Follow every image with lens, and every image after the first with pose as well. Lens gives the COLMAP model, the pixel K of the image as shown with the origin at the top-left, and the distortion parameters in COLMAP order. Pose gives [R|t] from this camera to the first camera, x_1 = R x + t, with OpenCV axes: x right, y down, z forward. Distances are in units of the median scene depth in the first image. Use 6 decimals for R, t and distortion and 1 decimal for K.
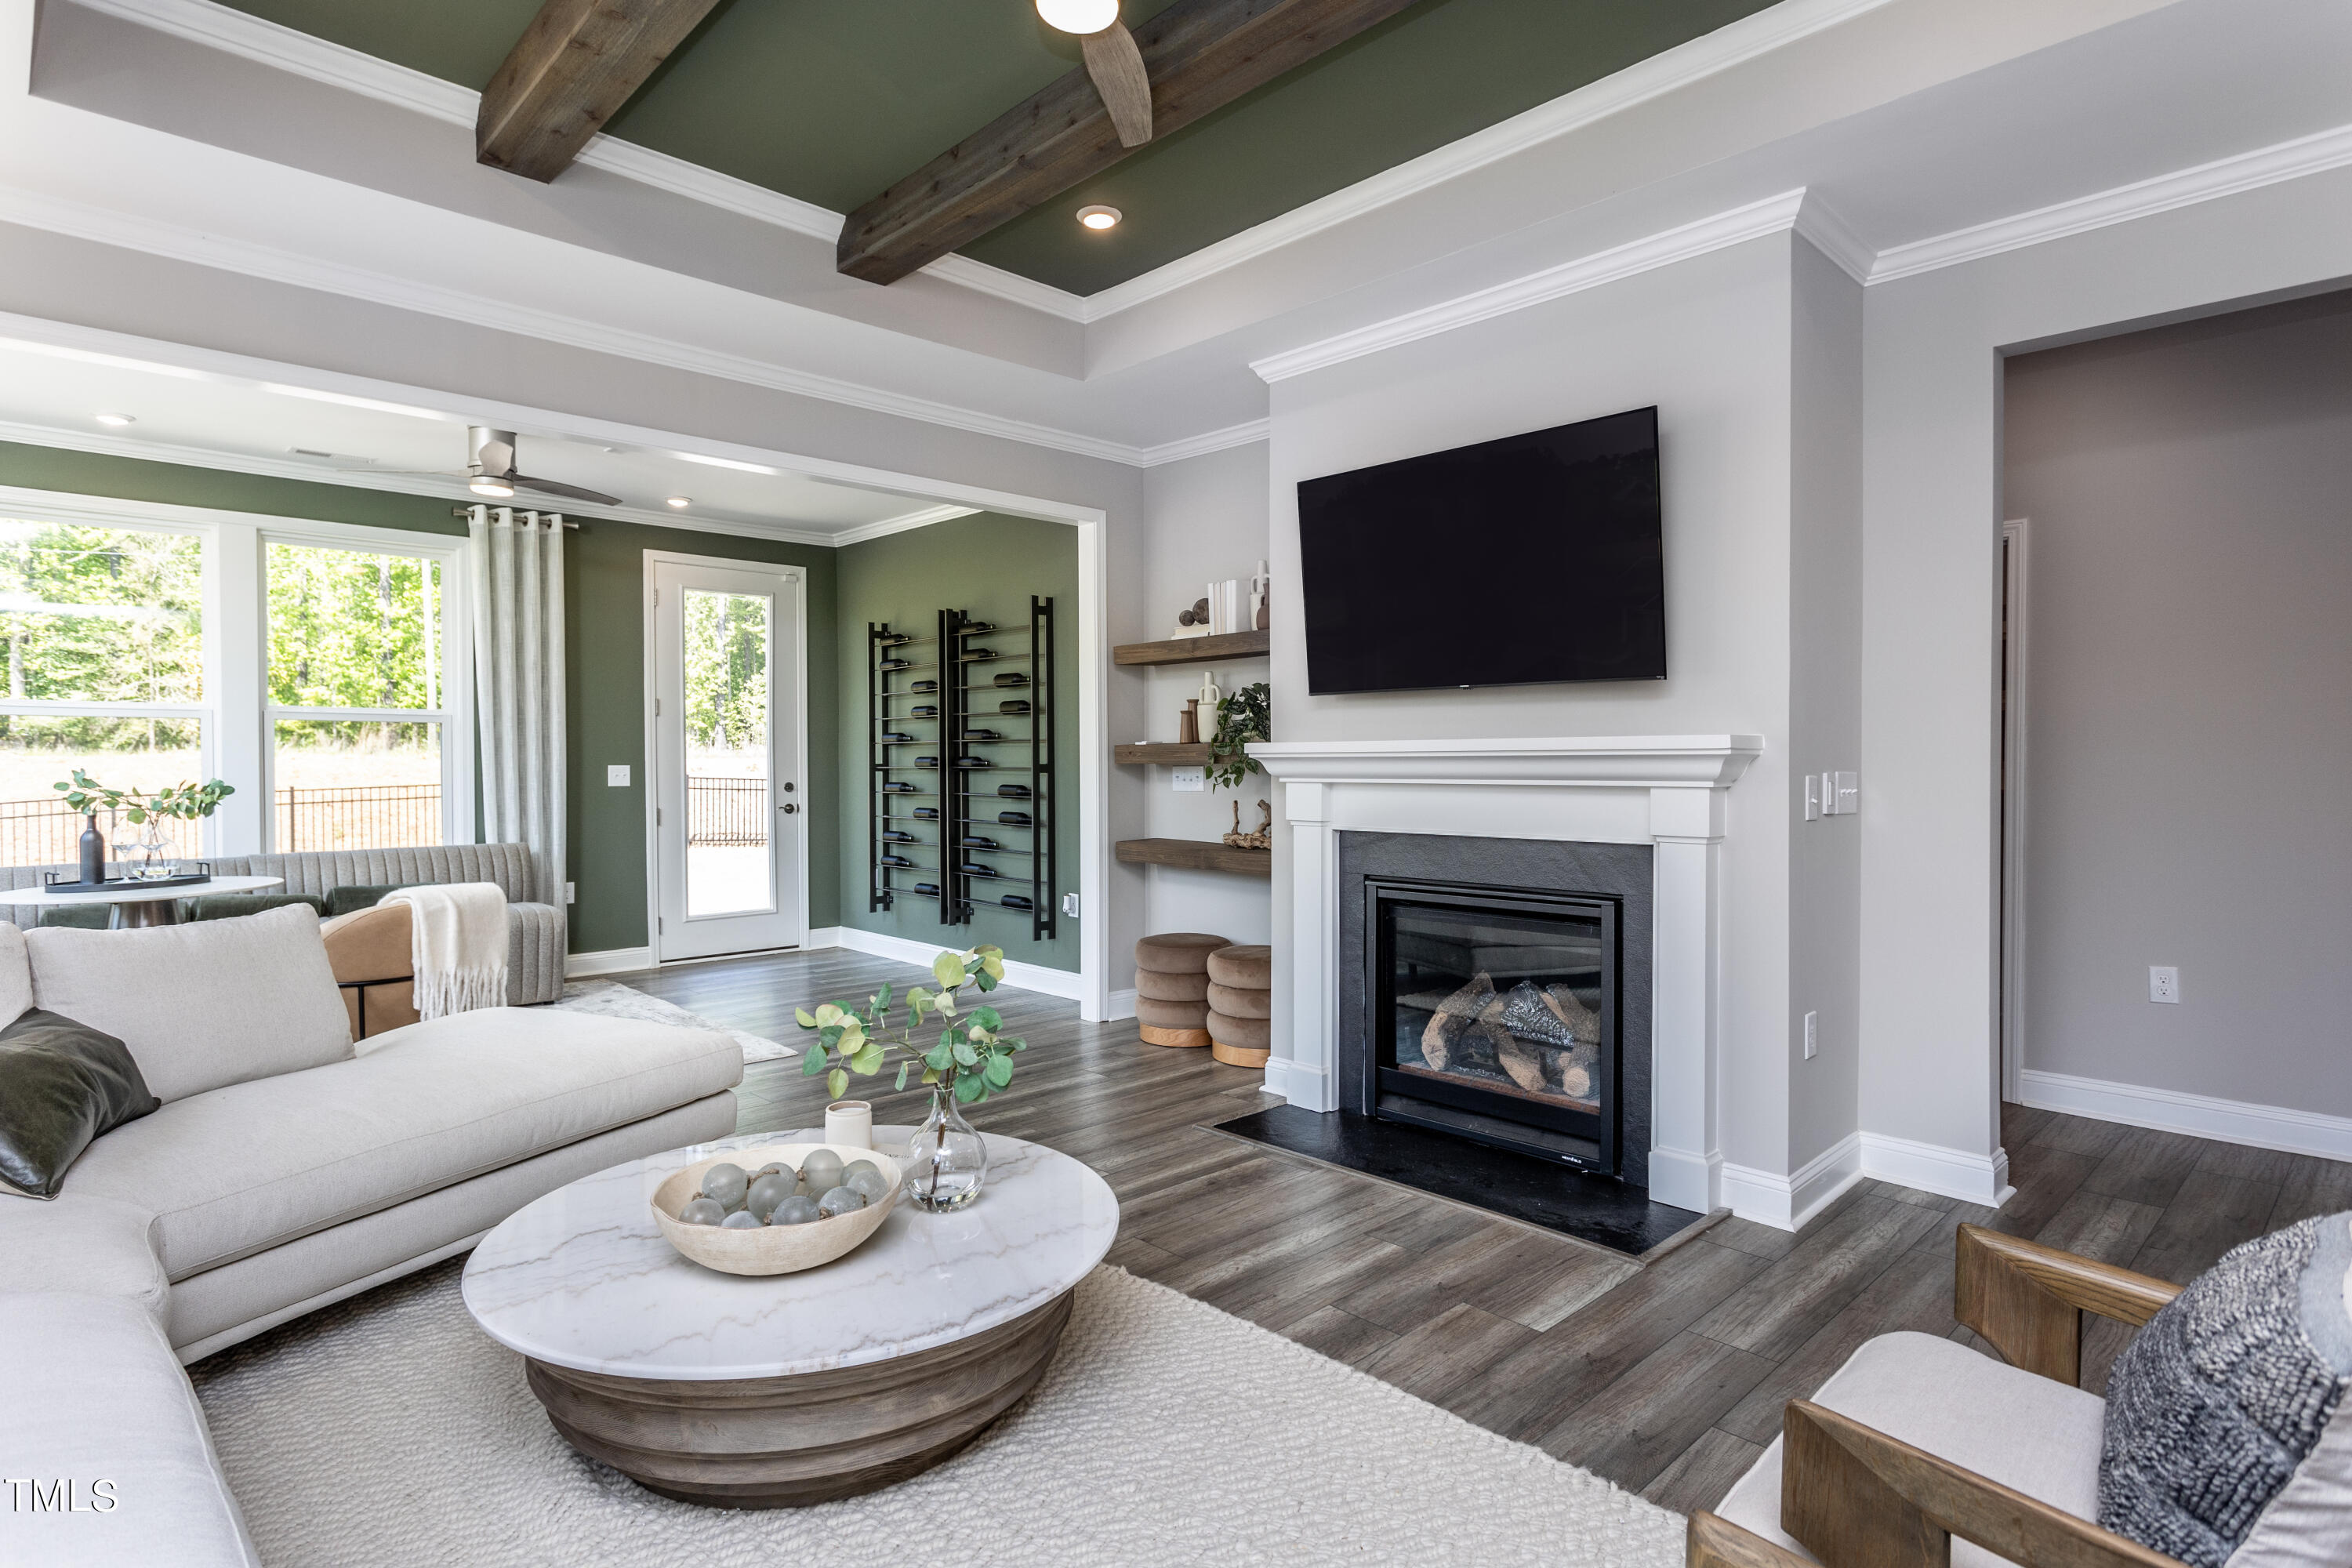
lens RADIAL K [[1224.6, 0, 1176.0], [0, 1224.6, 784.0], [0, 0, 1]] dist [0.001497, 0.001102]
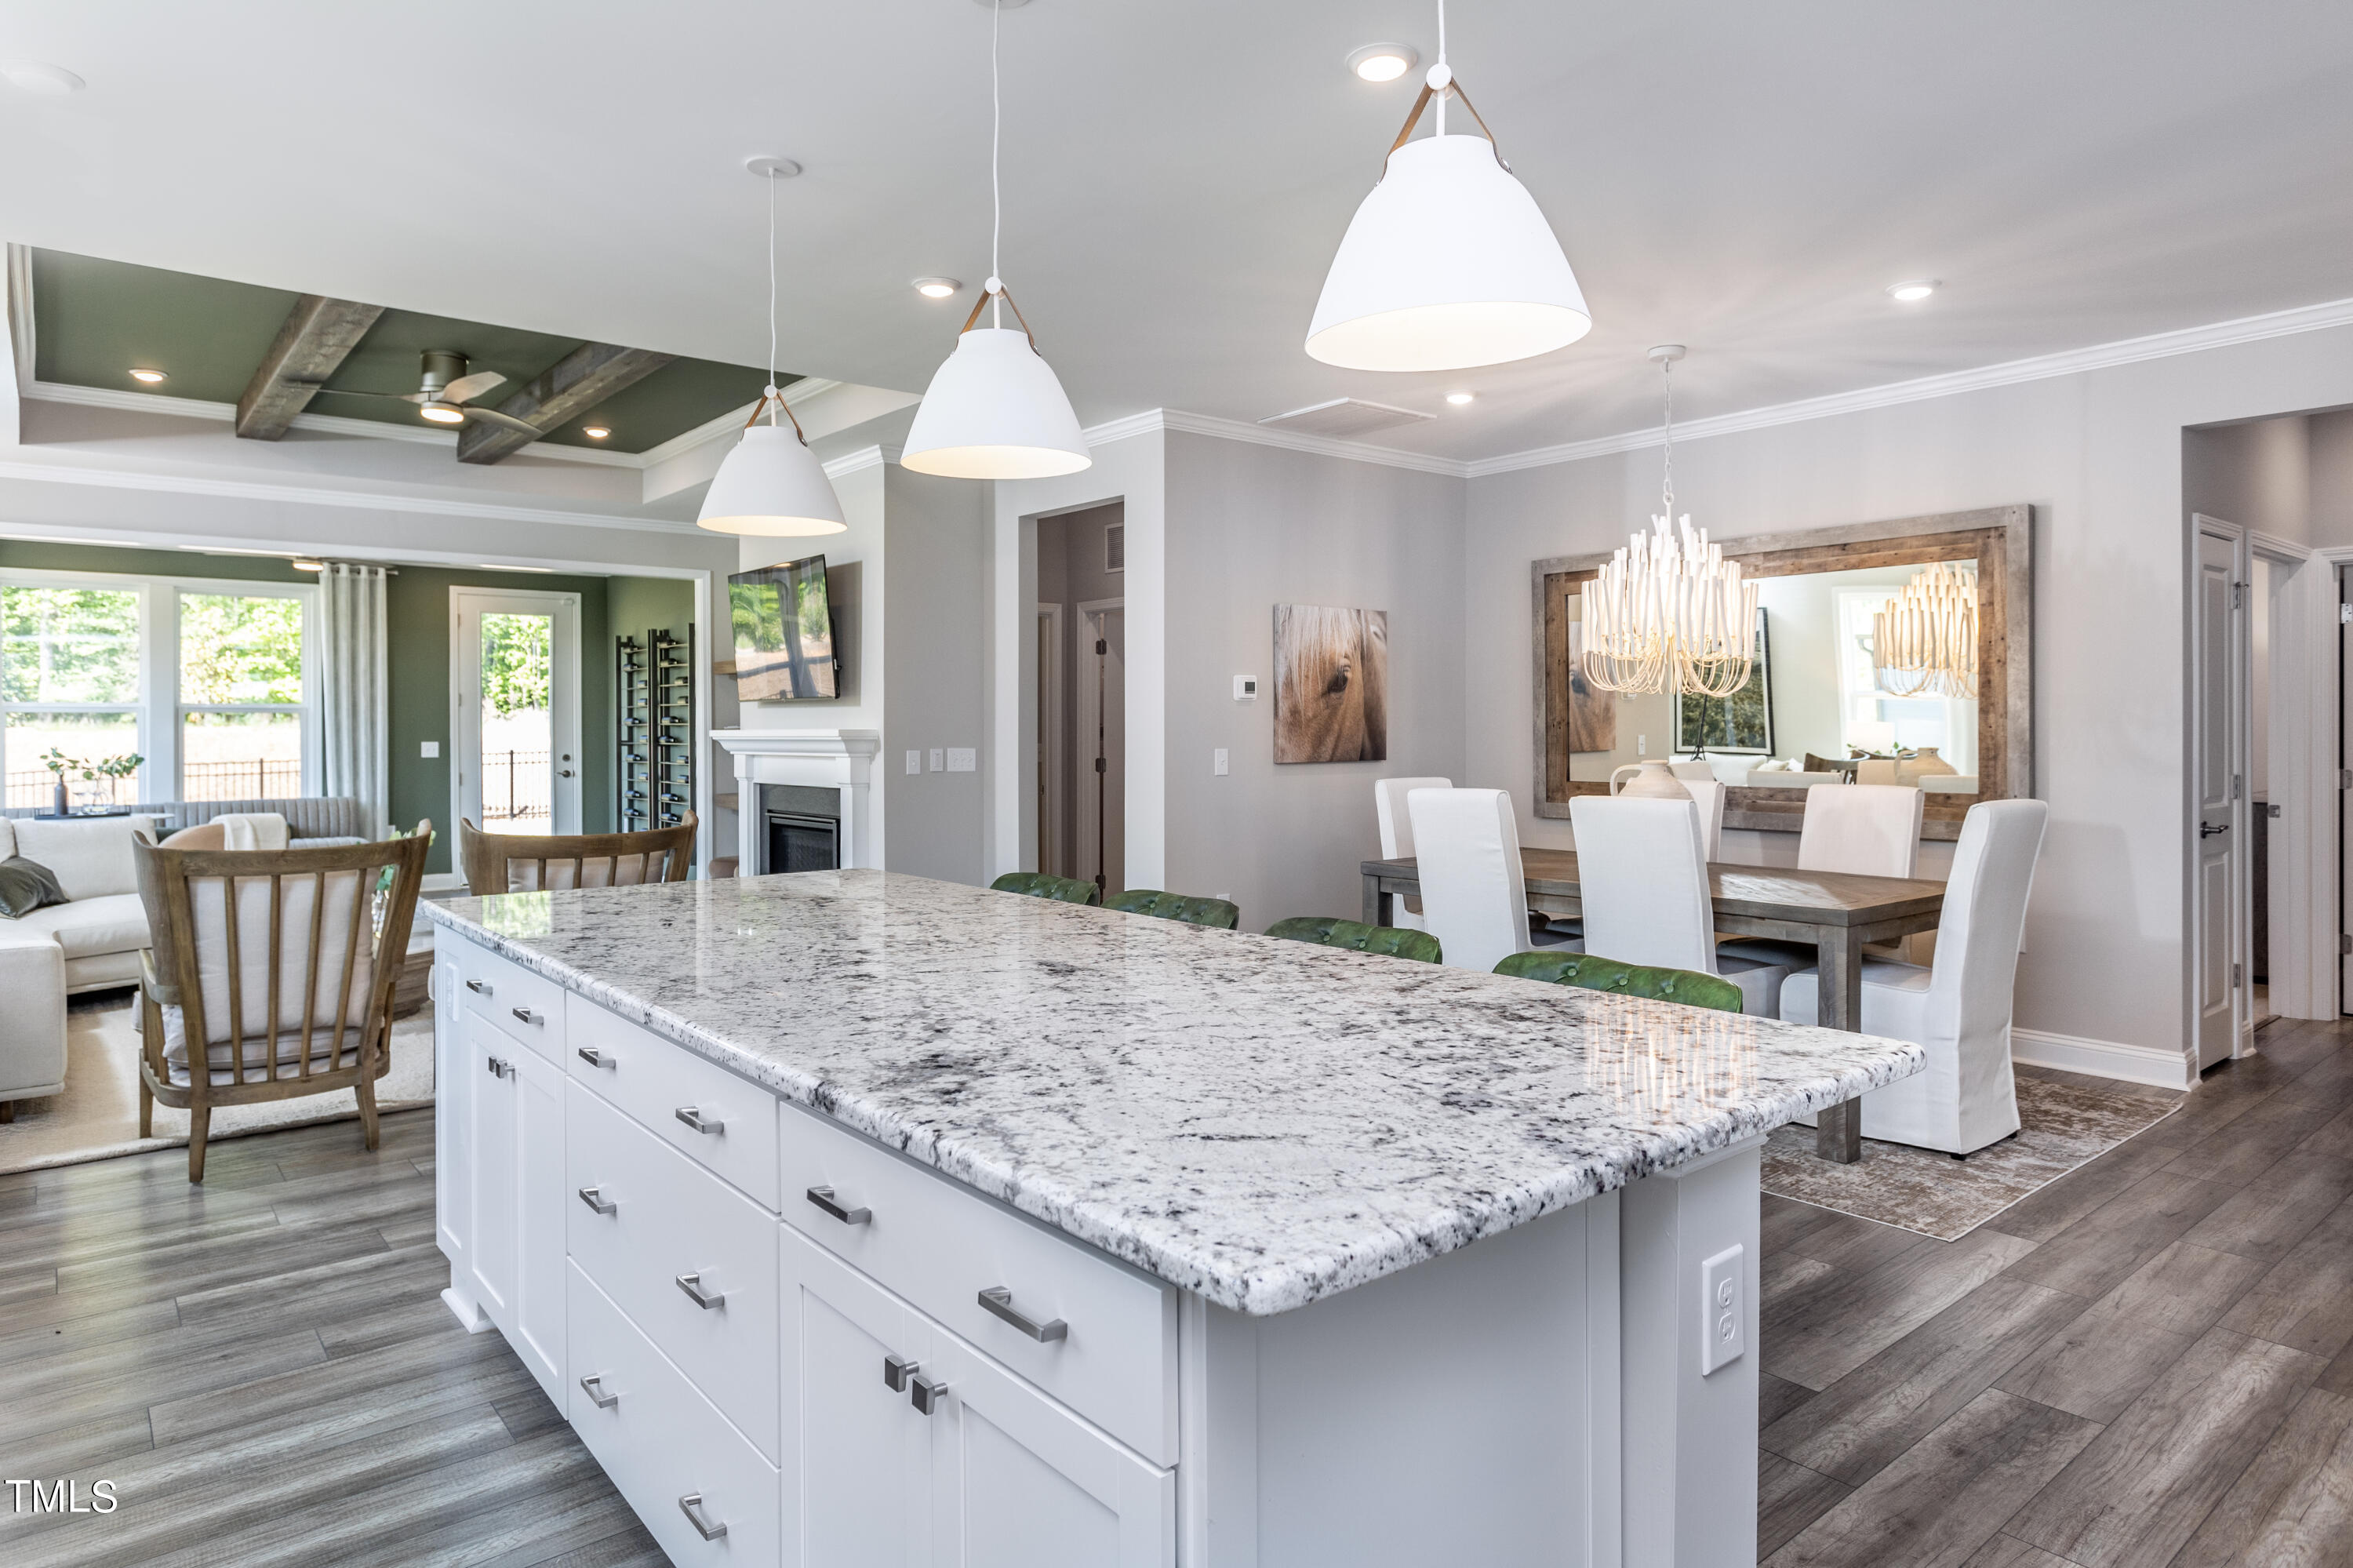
lens RADIAL K [[1383.8, 0, 1165.8], [0, 1383.8, 738.0], [0, 0, 1]] dist [0.001551, 0.001473]
pose [[0.996876, -0.001303, -0.078972, 0.502934], [0.000290, 0.999918, -0.012830, 0.000451], [0.078982, 0.012767, 0.996794, -0.501278]]
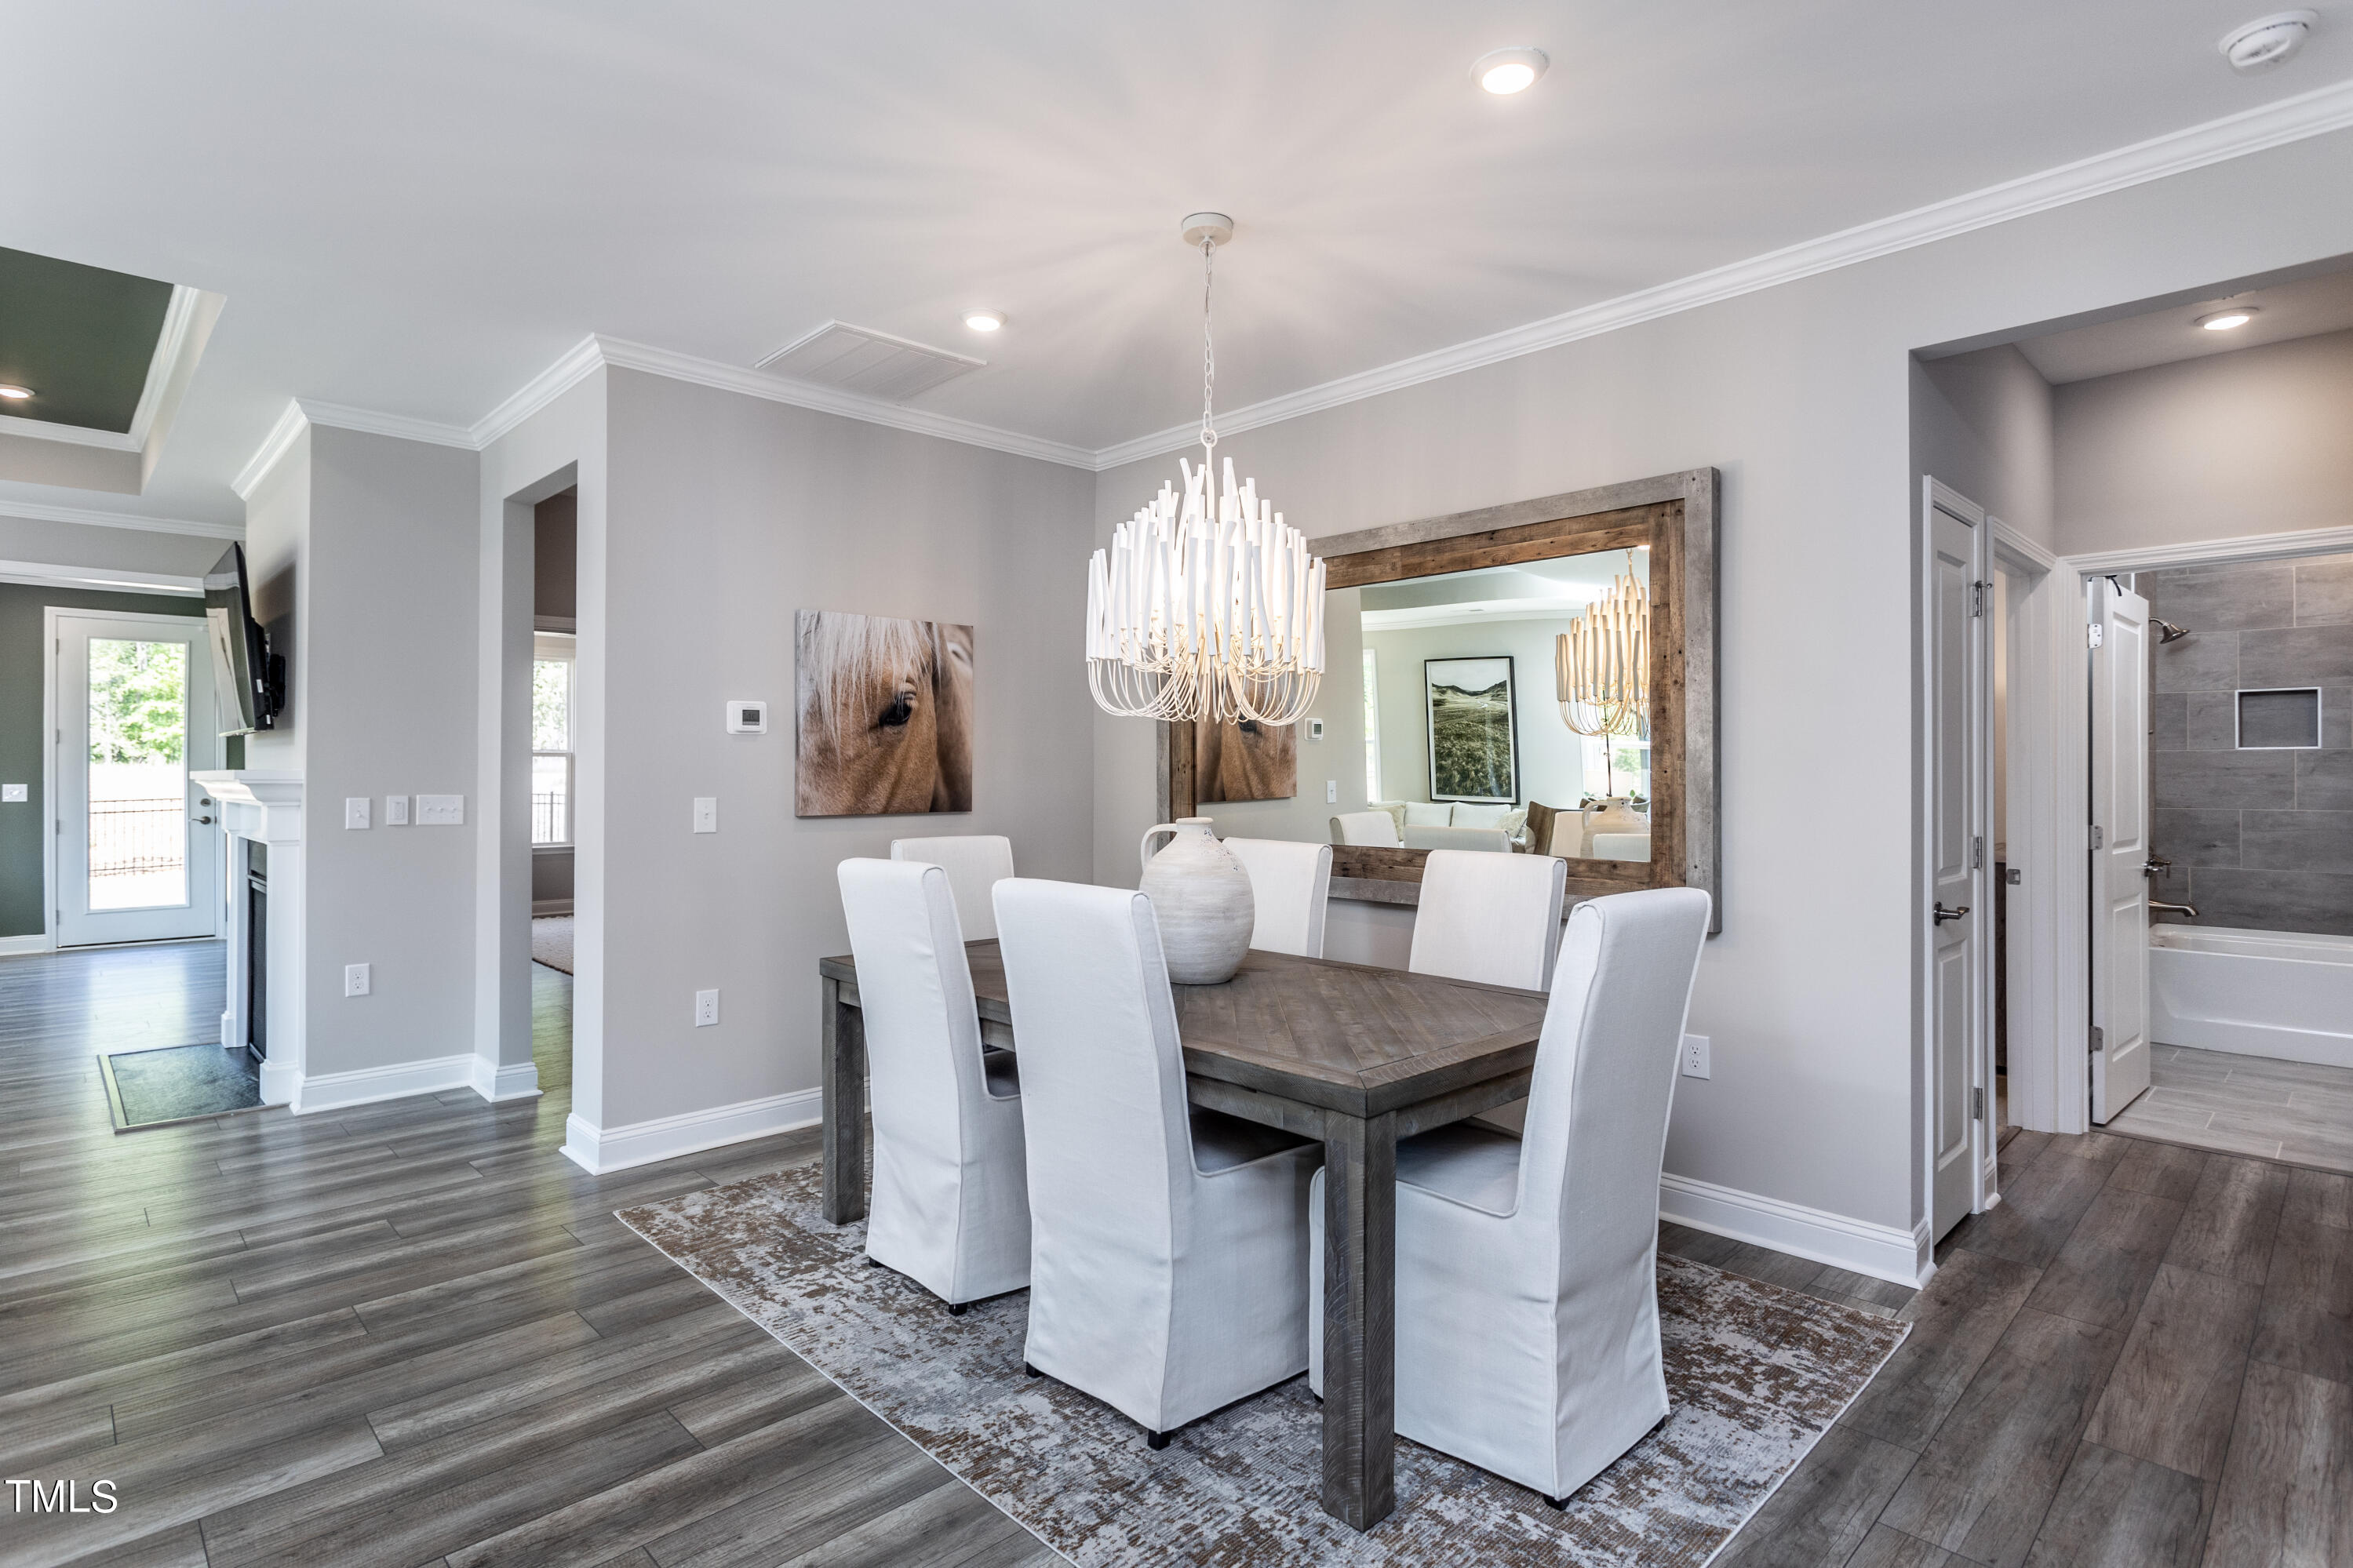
lens RADIAL K [[1190.4, 0, 1180.6], [0, 1190.4, 773.0], [0, 0, 1]] dist [-0.001141, -0.000085]
pose [[0.999970, 0.001432, 0.007642, 0.694009], [-0.001283, 0.999811, -0.019379, -0.005120], [-0.007668, 0.019369, 0.999783, -0.188573]]
